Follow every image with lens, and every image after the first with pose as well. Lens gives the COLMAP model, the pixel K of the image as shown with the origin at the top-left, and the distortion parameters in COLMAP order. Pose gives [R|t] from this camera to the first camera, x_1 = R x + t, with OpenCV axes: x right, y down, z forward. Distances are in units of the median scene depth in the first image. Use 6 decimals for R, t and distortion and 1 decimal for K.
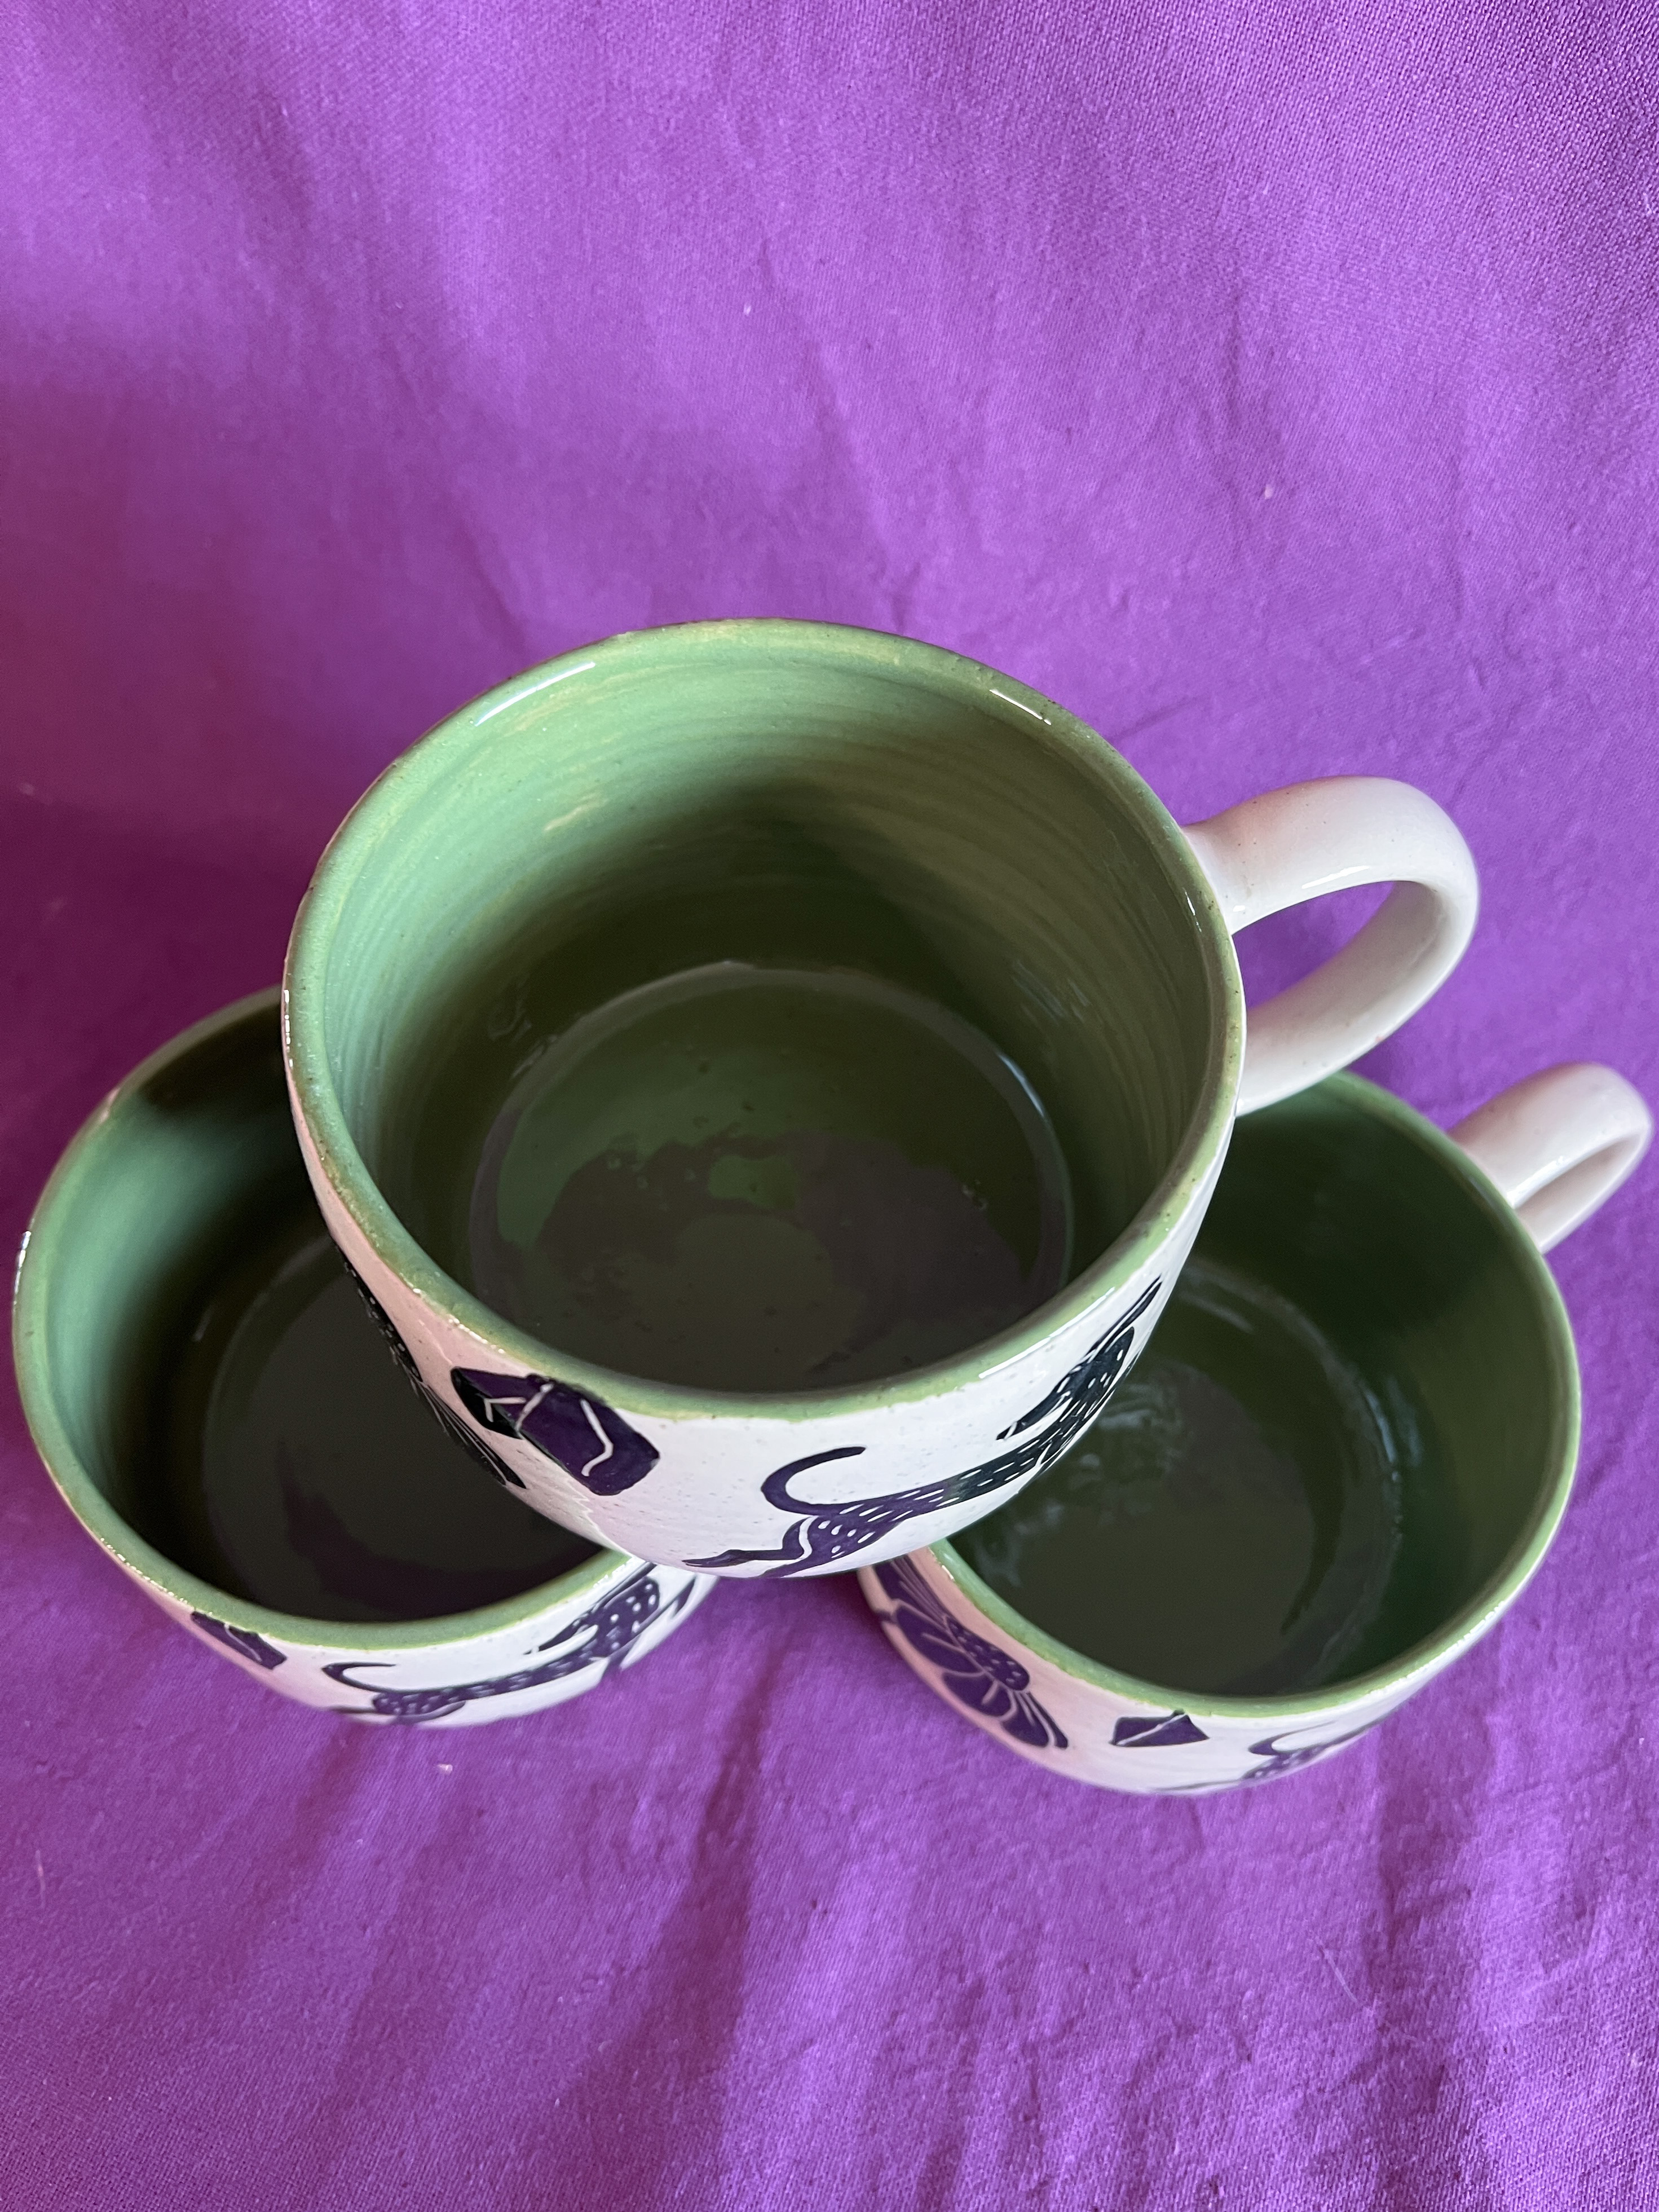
lens RADIAL K [[1762.9, 0, 860.0], [0, 1762.9, 1148.5], [0, 0, 1]] dist [-0.014337, -0.001499]
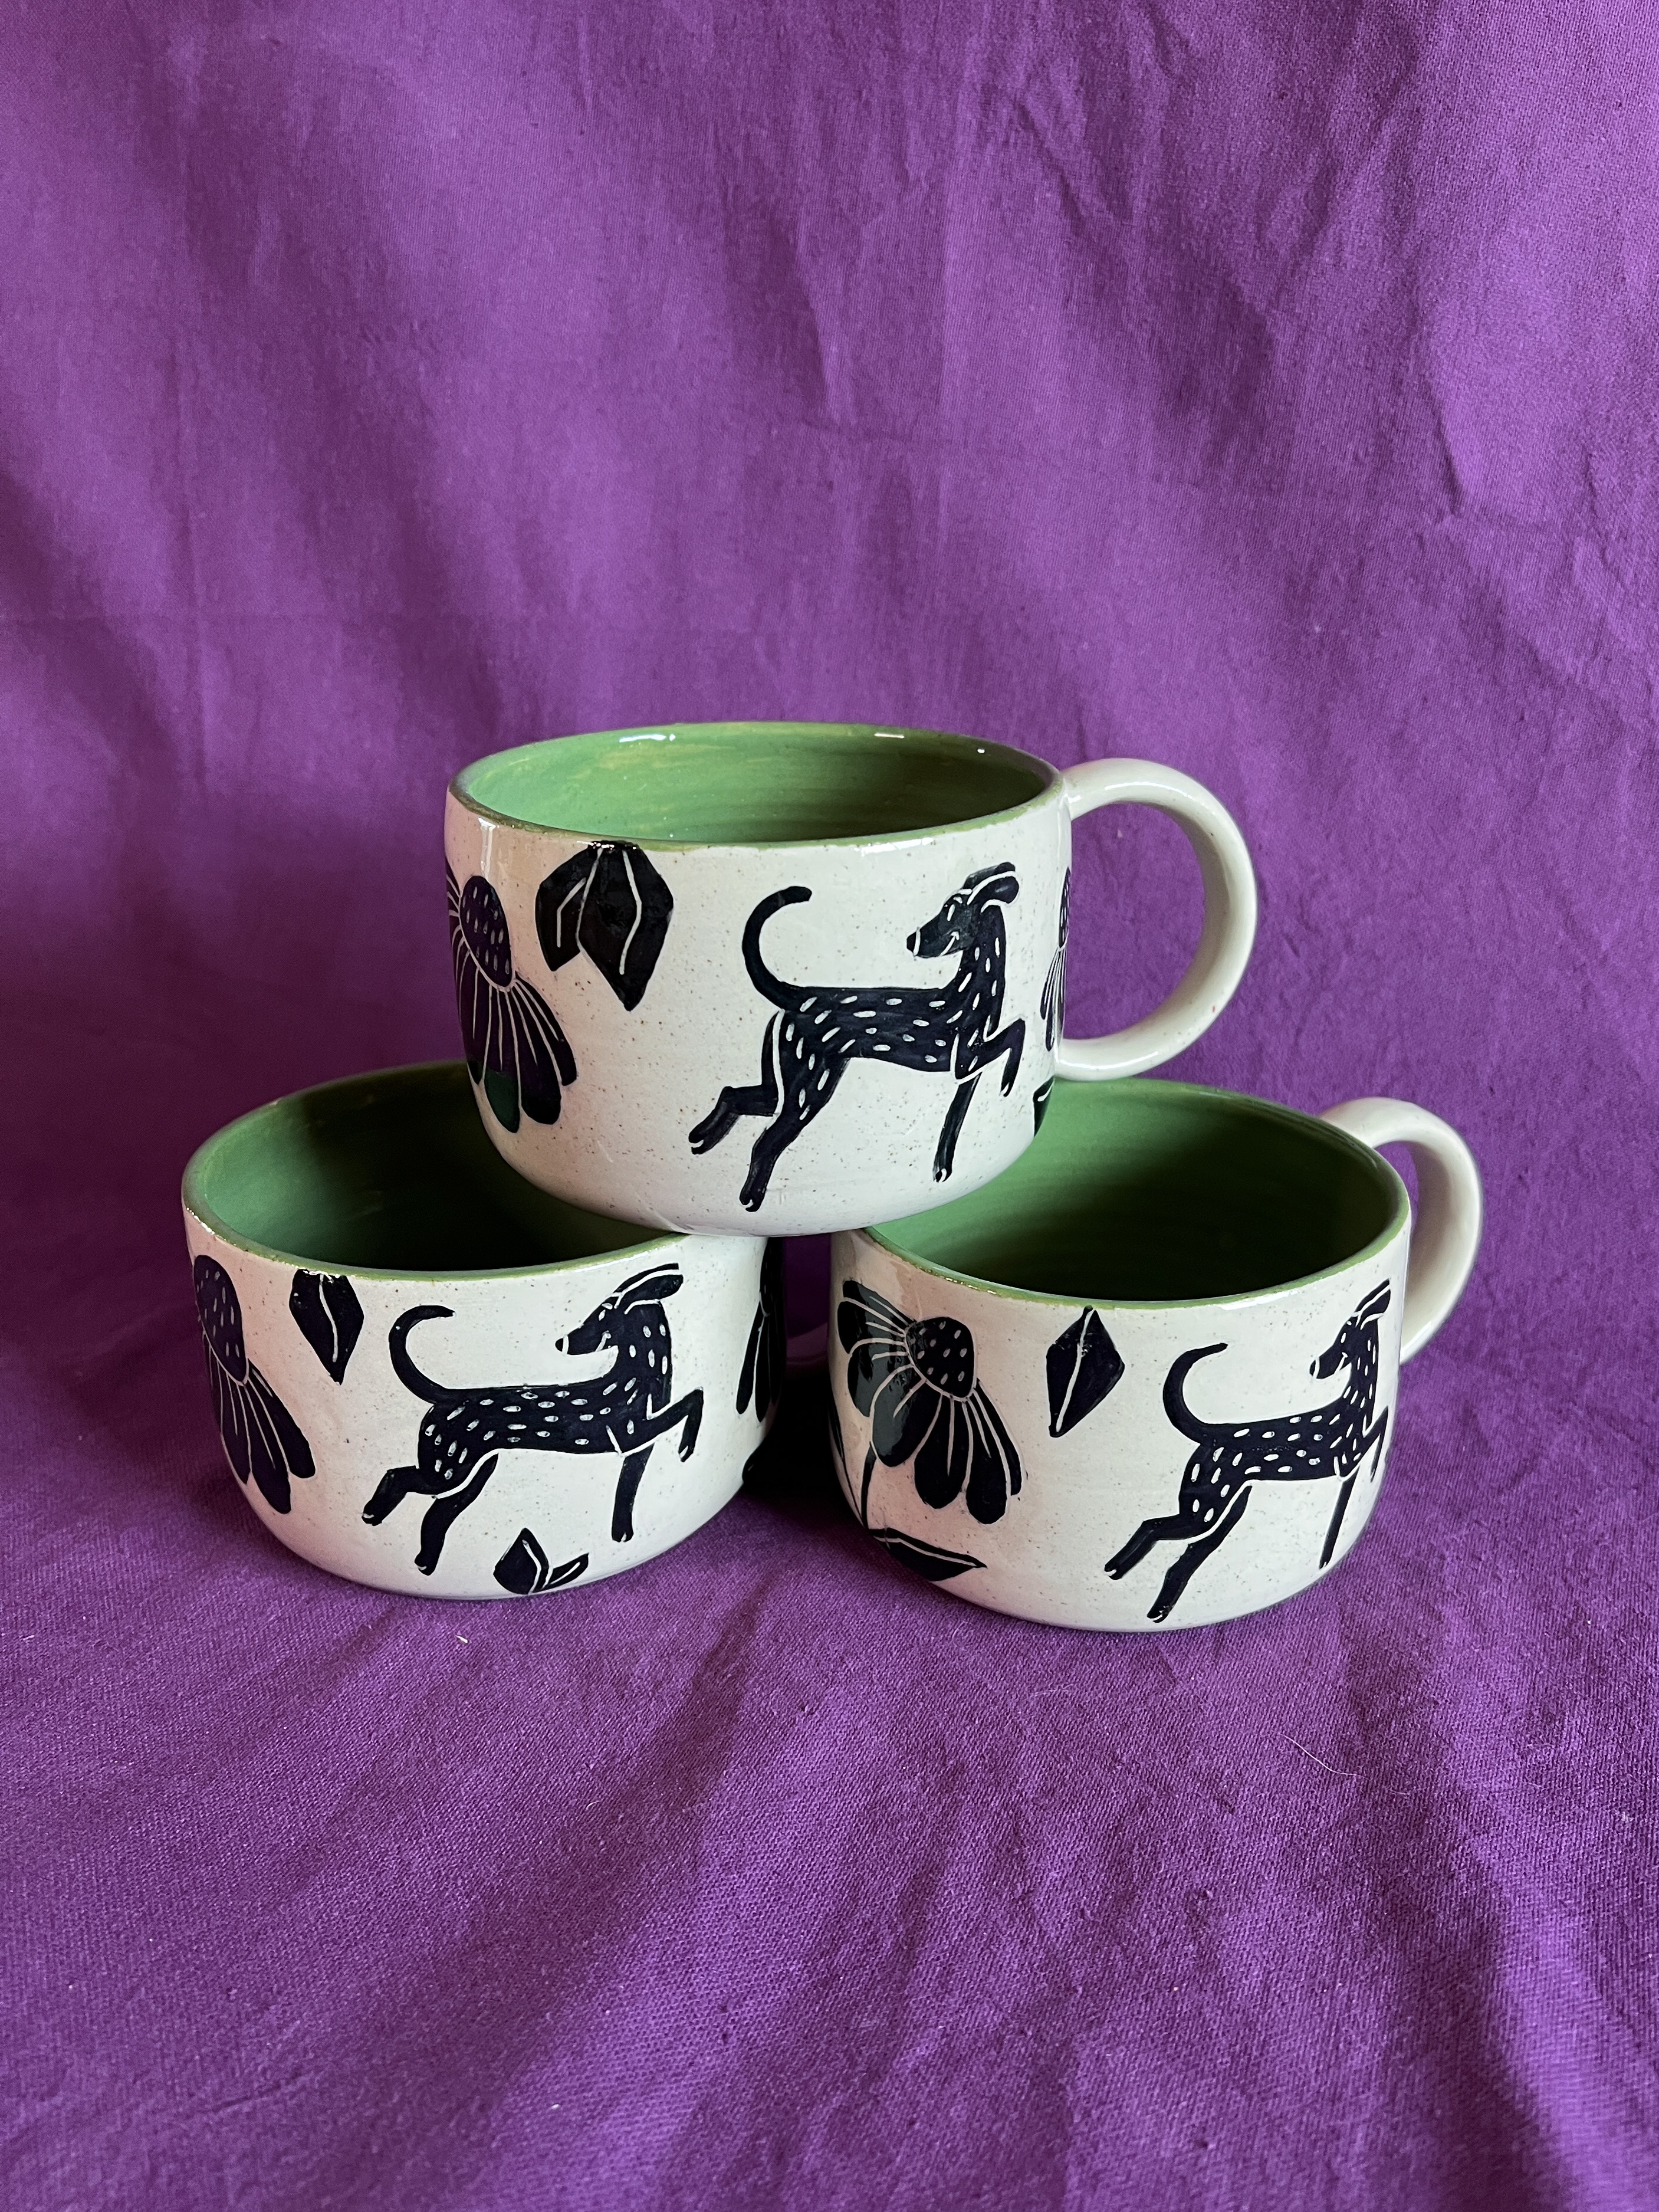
lens RADIAL K [[1814.3, 0, 898.4], [0, 1814.3, 1203.0], [0, 0, 1]] dist [0.006830, -0.013845]
pose [[0.999283, -0.035970, -0.011847, 0.053485], [0.021525, 0.796856, -0.603786, 0.814227], [0.031159, 0.603098, 0.797058, -0.037952]]
